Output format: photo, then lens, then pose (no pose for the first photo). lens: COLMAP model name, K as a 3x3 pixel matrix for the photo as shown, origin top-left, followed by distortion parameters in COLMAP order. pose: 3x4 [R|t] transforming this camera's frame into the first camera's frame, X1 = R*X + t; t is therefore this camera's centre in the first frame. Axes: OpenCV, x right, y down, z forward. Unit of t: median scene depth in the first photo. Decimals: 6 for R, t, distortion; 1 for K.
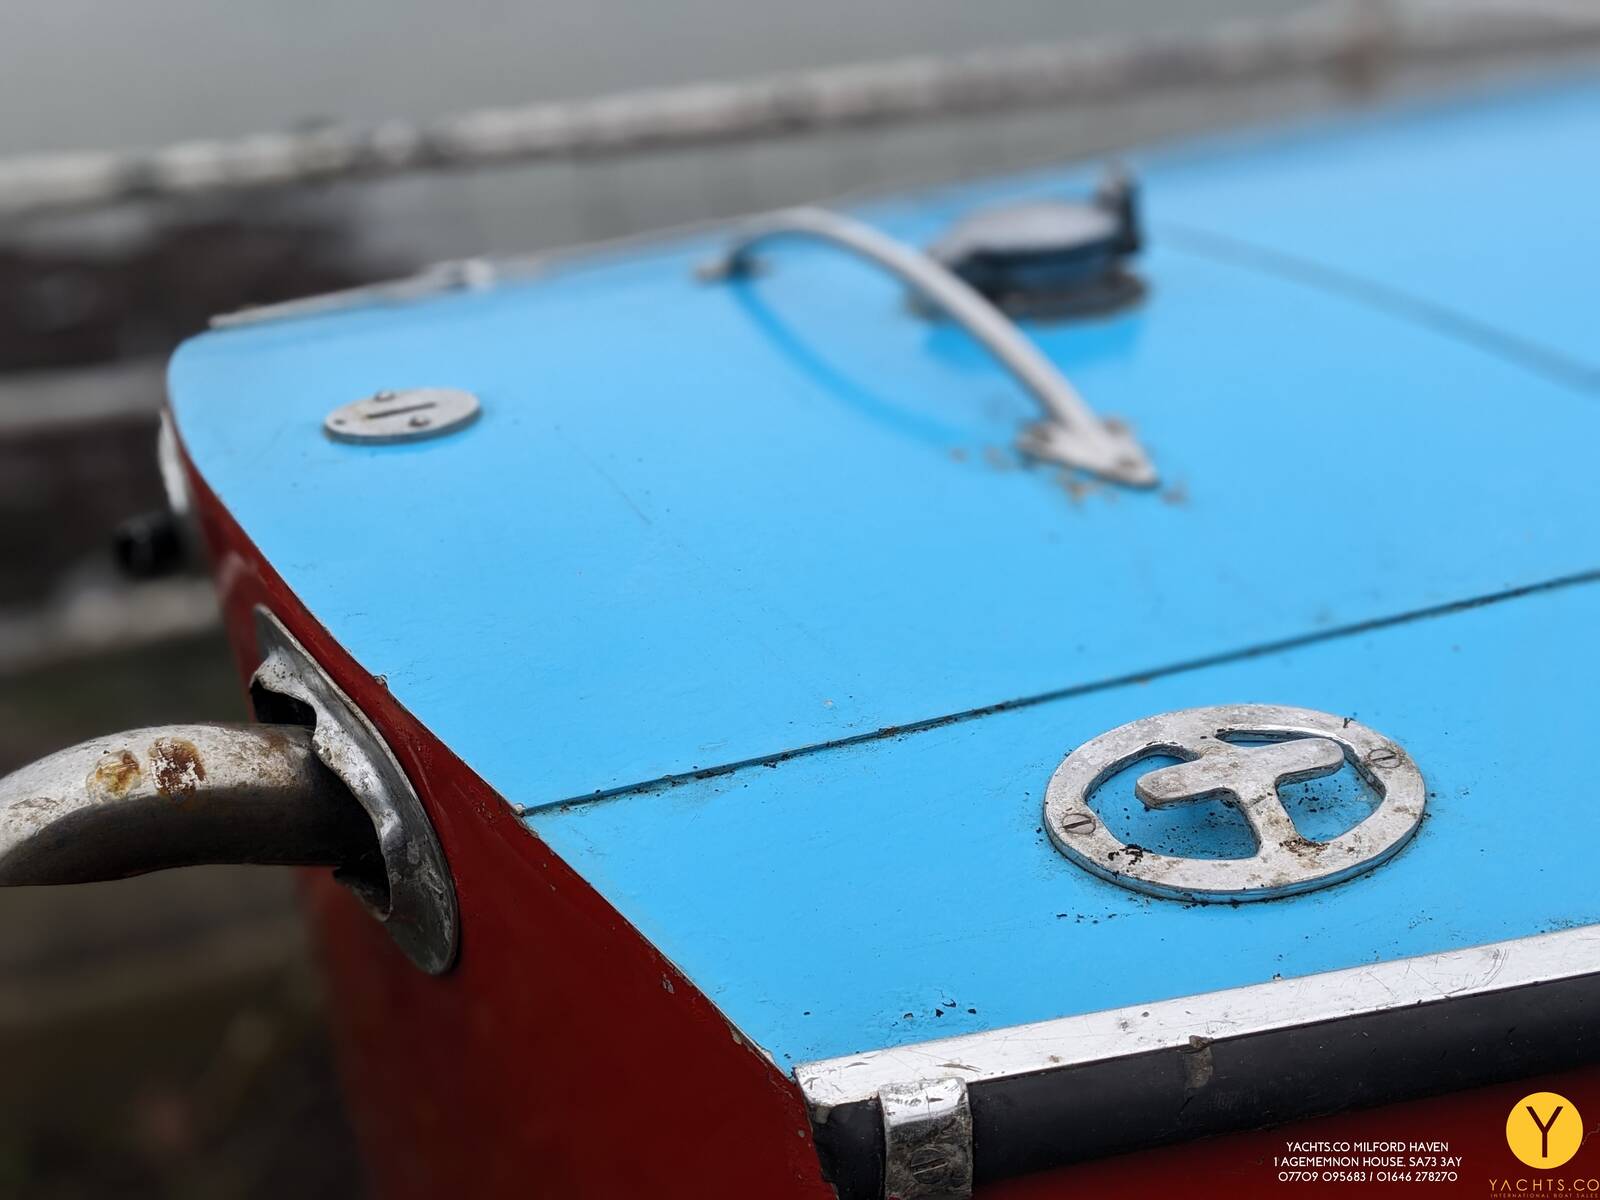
lens RADIAL K [[1898.4, 0, 808.7], [0, 1898.4, 601.8], [0, 0, 1]] dist [0.054472, 0.000000]
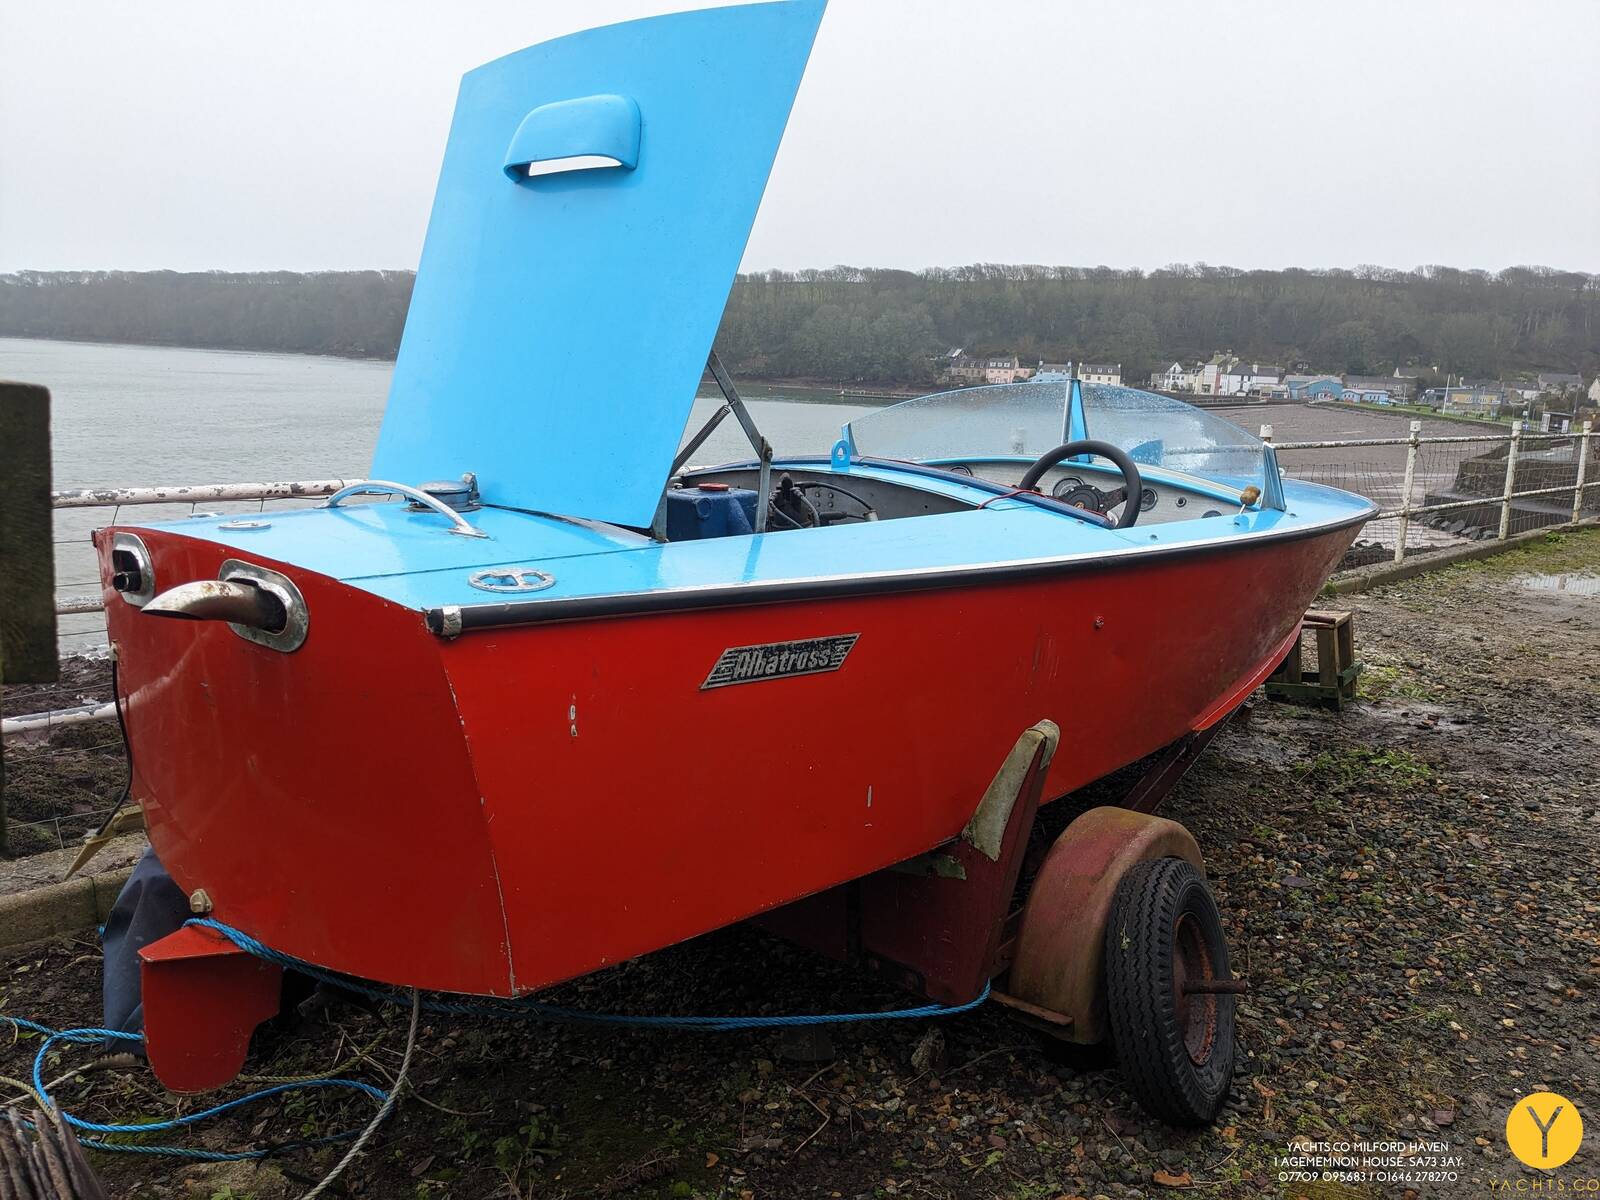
lens RADIAL K [[1257.1, 0, 794.7], [0, 1257.1, 623.1], [0, 0, 1]] dist [0.052348, -0.082221]
pose [[0.904484, 0.000115, 0.426508, -0.363794], [0.085413, 0.979693, -0.181398, 0.666402], [-0.417868, 0.200501, 0.886107, -1.555708]]
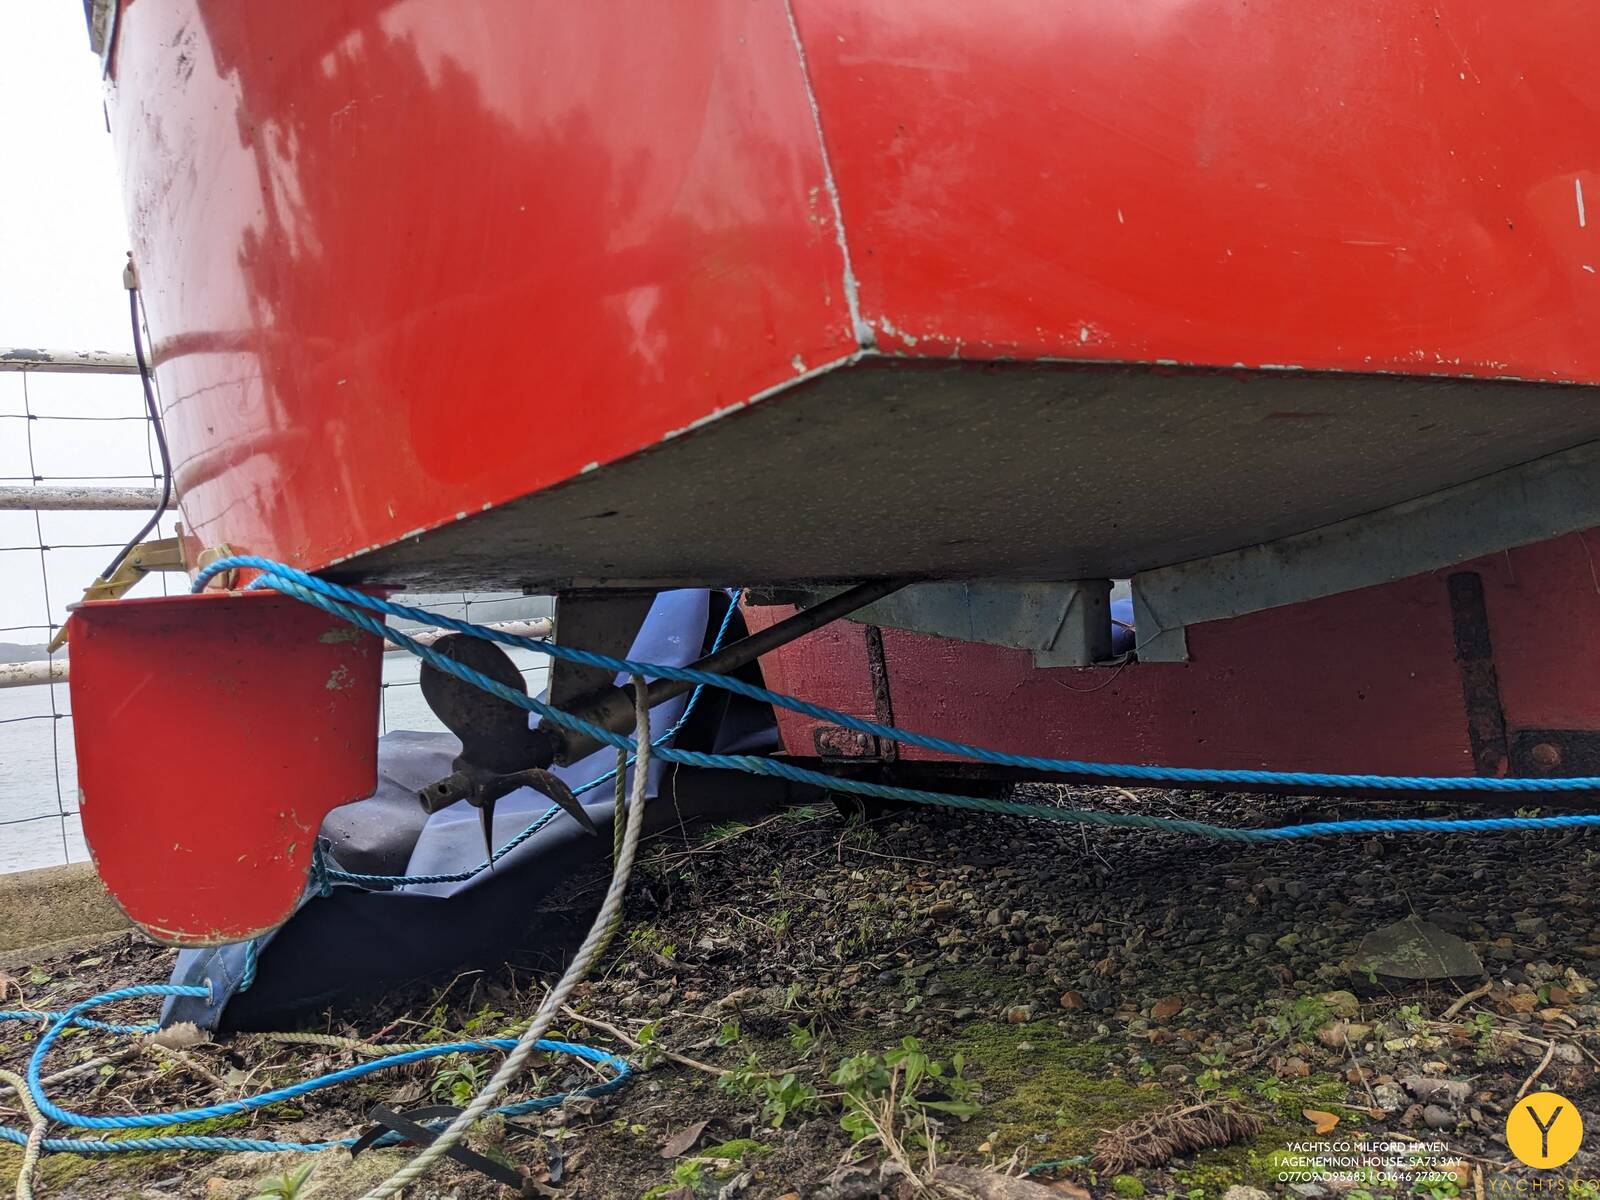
lens RADIAL K [[1257.1, 0, 797.1], [0, 1257.1, 607.8], [0, 0, 1]] dist [0.052348, -0.082221]
pose [[0.968481, -0.038855, 0.246038, -0.074669], [0.136613, 0.908802, -0.394227, 1.352087], [-0.208282, 0.415413, 0.885466, 0.273120]]
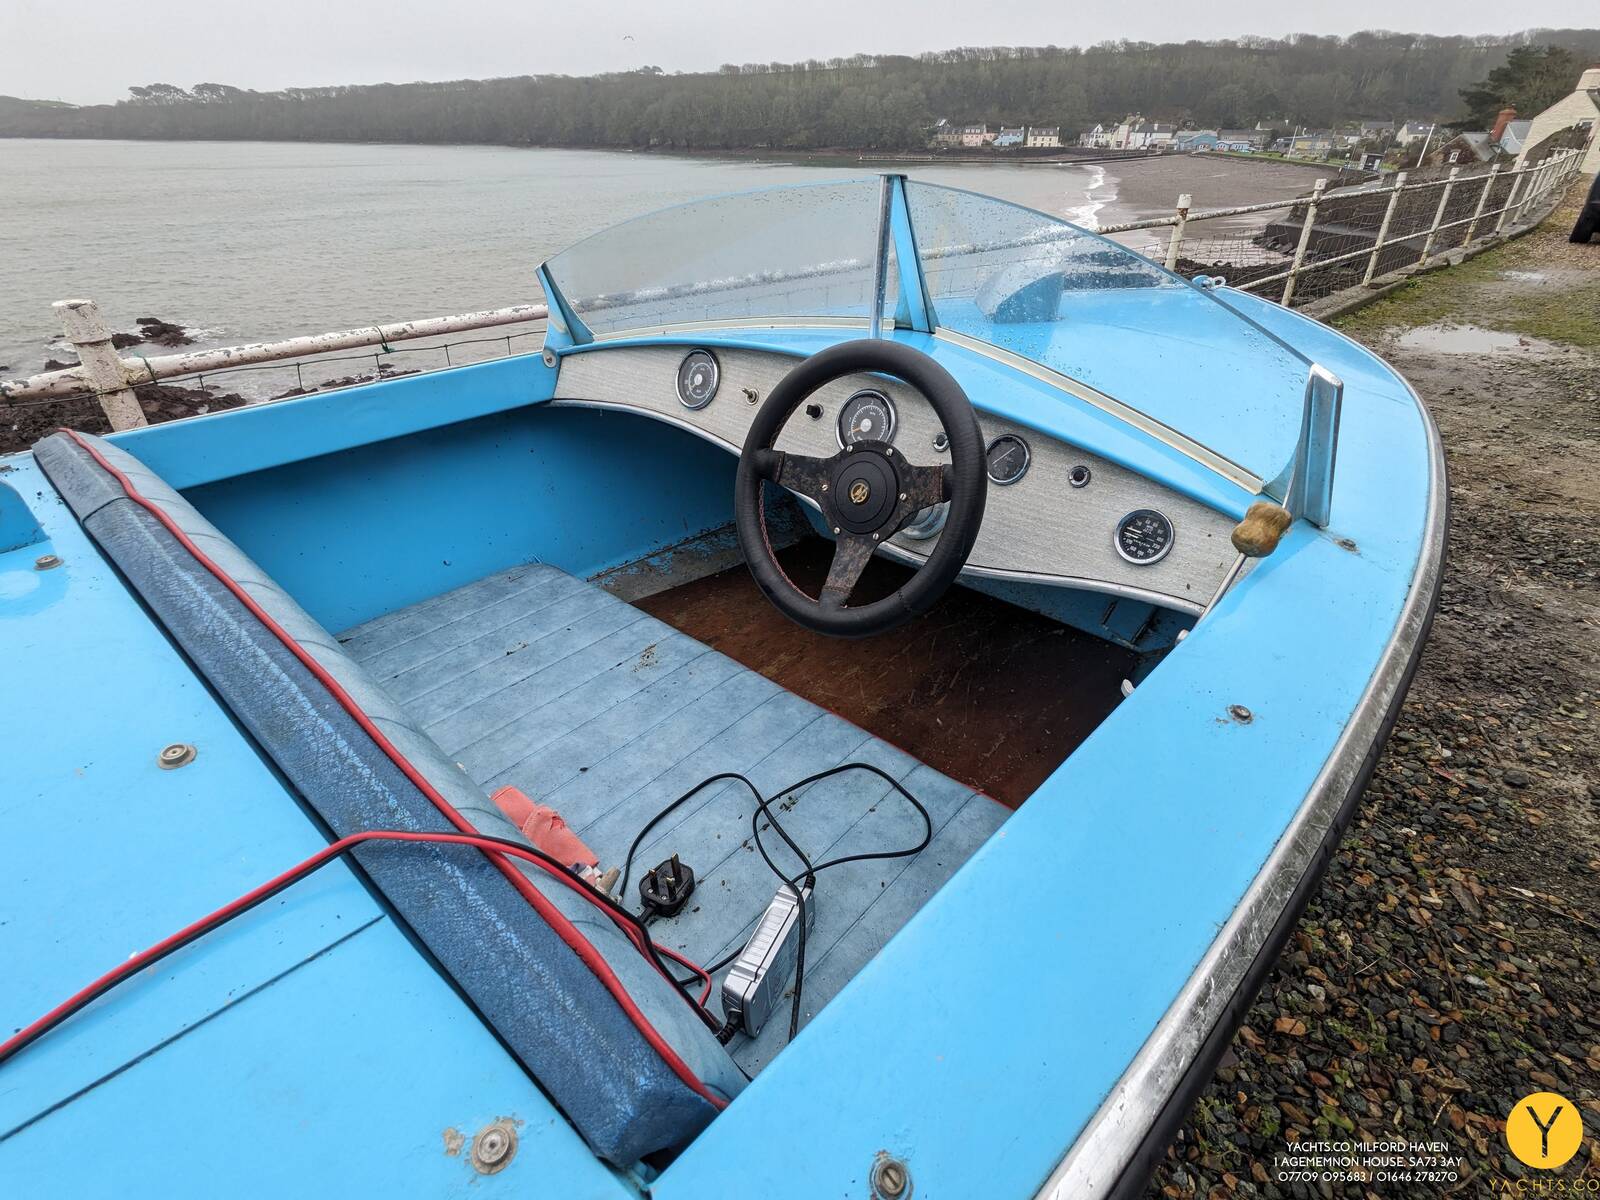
lens RADIAL K [[770.1, 0, 800.3], [0, 770.1, 605.3], [0, 0, 1]] dist [-0.006390, 0.003586]
pose [[0.919820, -0.159104, 0.358633, 2.045787], [0.109348, 0.981825, 0.155121, -0.573094], [-0.376795, -0.103468, 0.920500, 0.914441]]
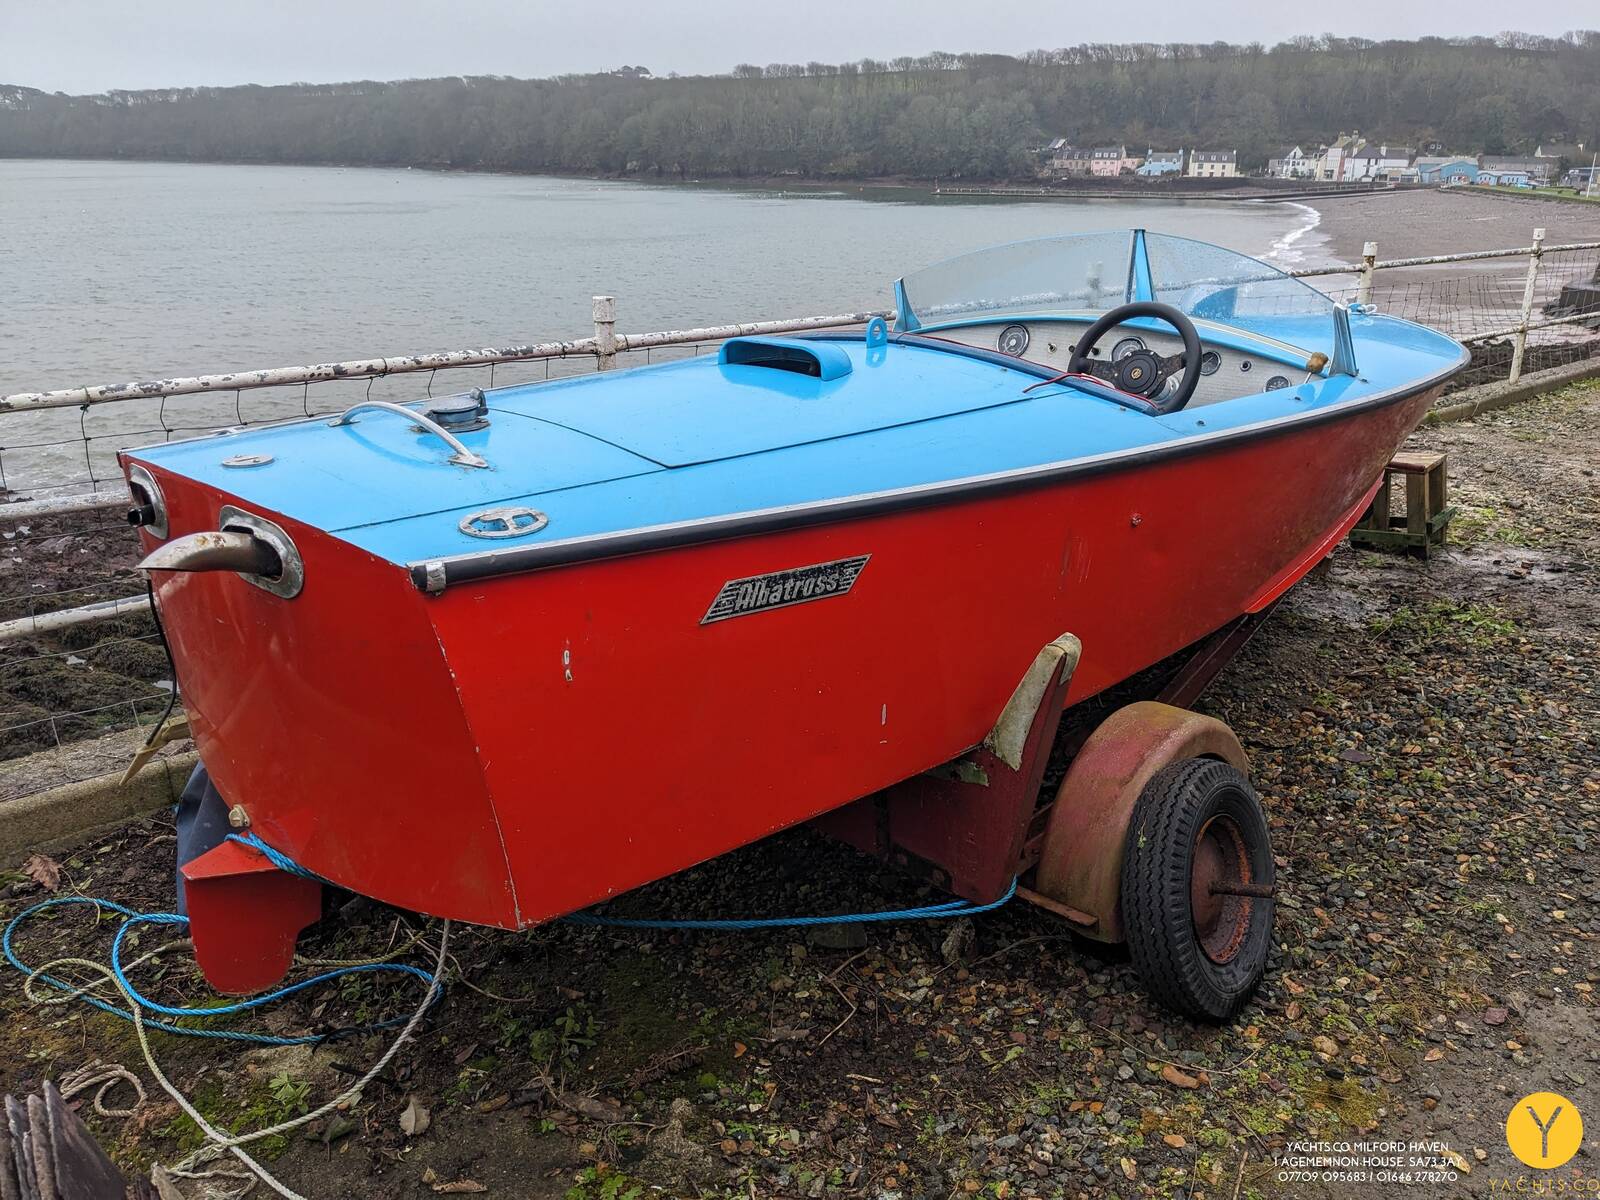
lens RADIAL K [[1257.1, 0, 796.7], [0, 1257.1, 602.5], [0, 0, 1]] dist [0.052348, -0.082221]
pose [[0.933259, -0.062189, 0.353781, -0.154853], [0.088029, 0.994462, -0.057408, 0.432536], [-0.348251, 0.084720, 0.933565, -1.619839]]
